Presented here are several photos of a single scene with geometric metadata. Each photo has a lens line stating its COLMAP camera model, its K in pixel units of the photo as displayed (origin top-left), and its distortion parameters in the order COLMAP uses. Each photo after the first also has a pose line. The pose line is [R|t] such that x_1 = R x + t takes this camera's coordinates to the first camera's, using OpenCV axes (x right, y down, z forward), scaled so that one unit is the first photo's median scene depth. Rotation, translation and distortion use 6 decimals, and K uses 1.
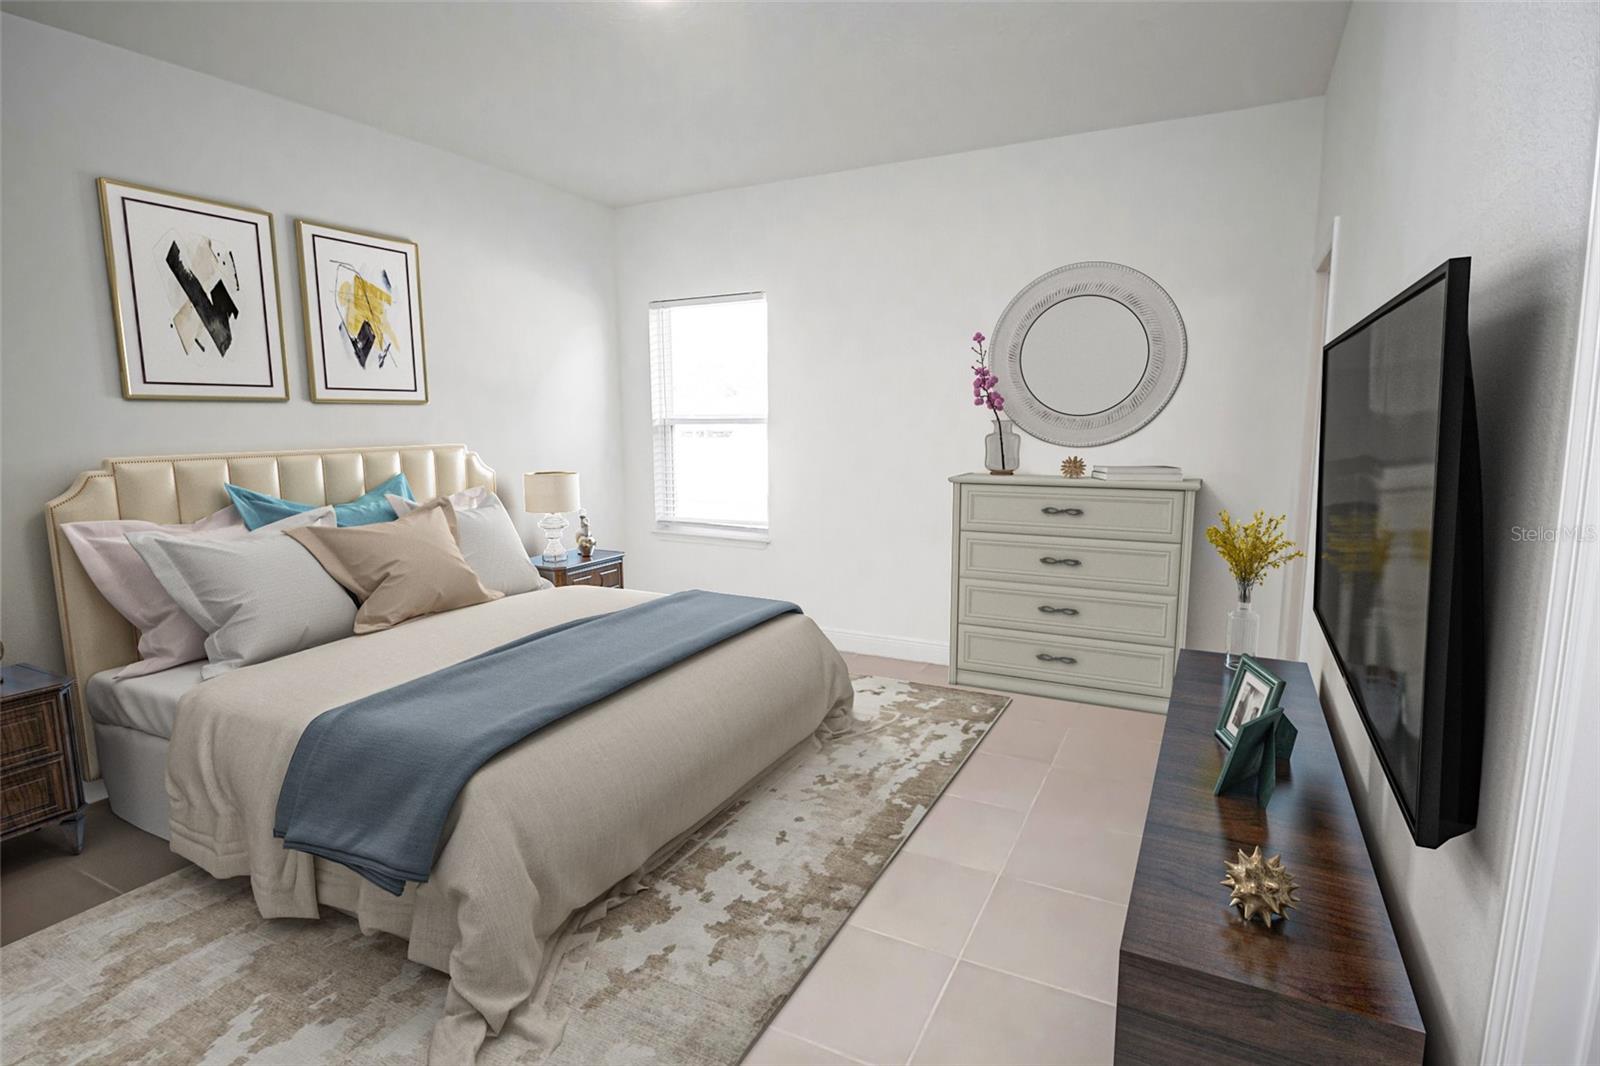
lens RADIAL K [[780.2, 0, 800.0], [0, 780.2, 533.0], [0, 0, 1]] dist [-0.002832, -0.000779]
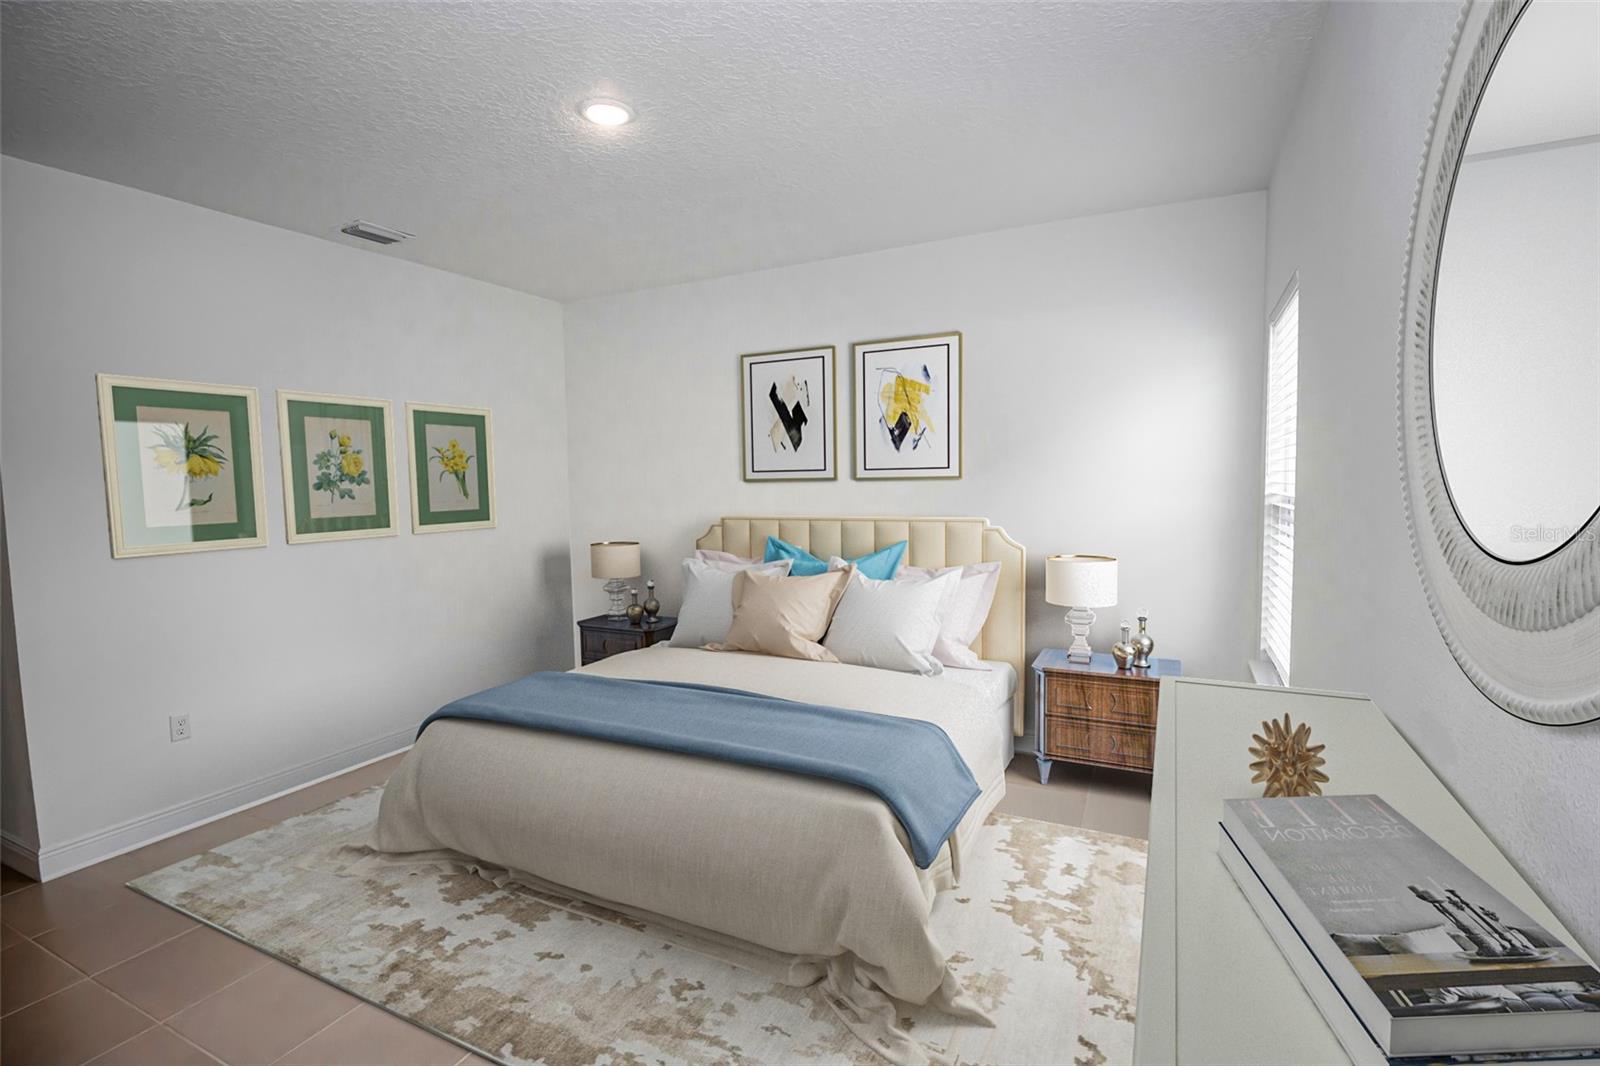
lens RADIAL K [[748.3, 0, 826.3], [0, 748.3, 534.1], [0, 0, 1]] dist [0.002396, 0.001013]
pose [[0.042688, 0.082661, -0.995663, 0.701756], [-0.131697, 0.988341, 0.076407, -0.188267], [0.990370, 0.127864, 0.053077, 1.001768]]
